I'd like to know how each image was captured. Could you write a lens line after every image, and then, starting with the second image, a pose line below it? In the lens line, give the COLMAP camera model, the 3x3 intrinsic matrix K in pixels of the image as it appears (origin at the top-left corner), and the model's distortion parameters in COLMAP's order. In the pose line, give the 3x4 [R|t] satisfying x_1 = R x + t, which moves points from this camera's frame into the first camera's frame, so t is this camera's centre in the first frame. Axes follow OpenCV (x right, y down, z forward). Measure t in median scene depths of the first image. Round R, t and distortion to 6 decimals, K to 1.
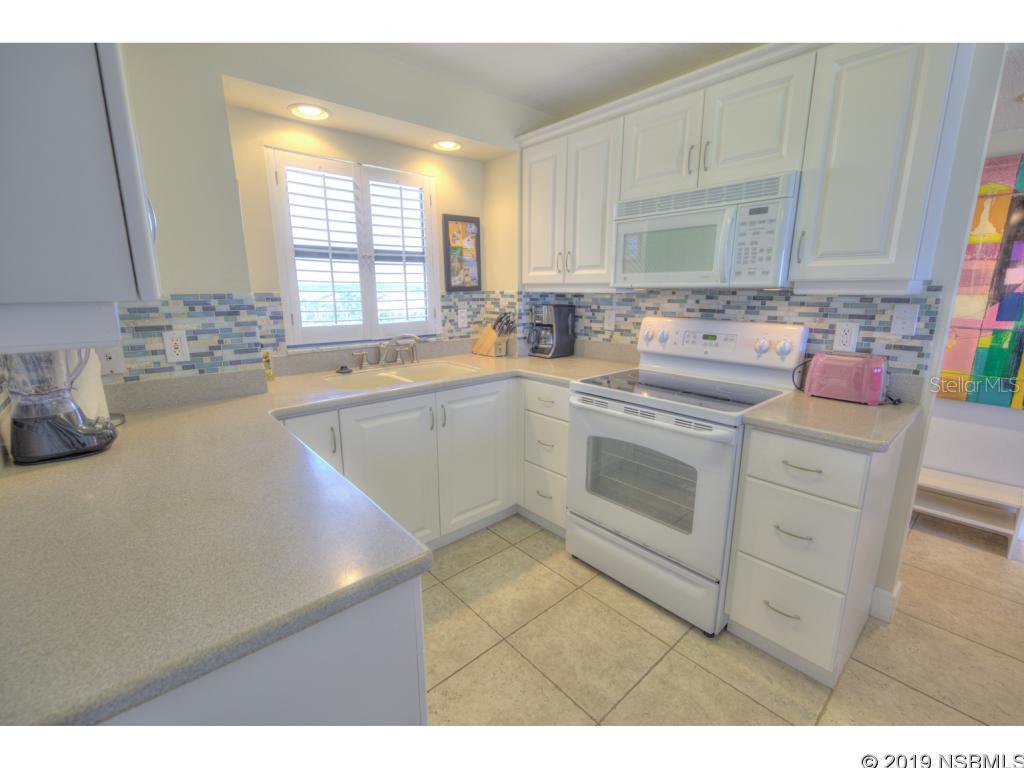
lens RADIAL K [[445.3, 0, 514.5], [0, 445.3, 384.8], [0, 0, 1]] dist [-0.001108, -0.001287]
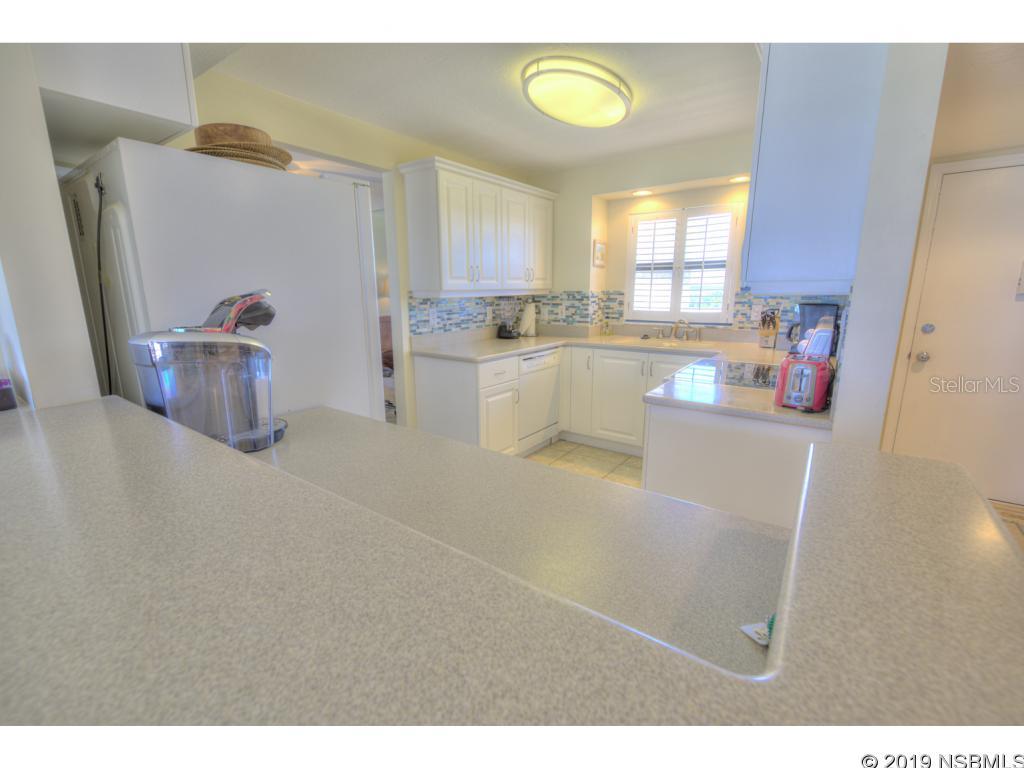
lens RADIAL K [[445.3, 0, 513.6], [0, 445.3, 384.4], [0, 0, 1]] dist [-0.001108, -0.001287]
pose [[0.193765, 0.198338, -0.960790, 1.199595], [-0.205966, 0.965748, 0.157823, -0.024745], [0.959184, 0.167310, 0.227979, 0.181710]]
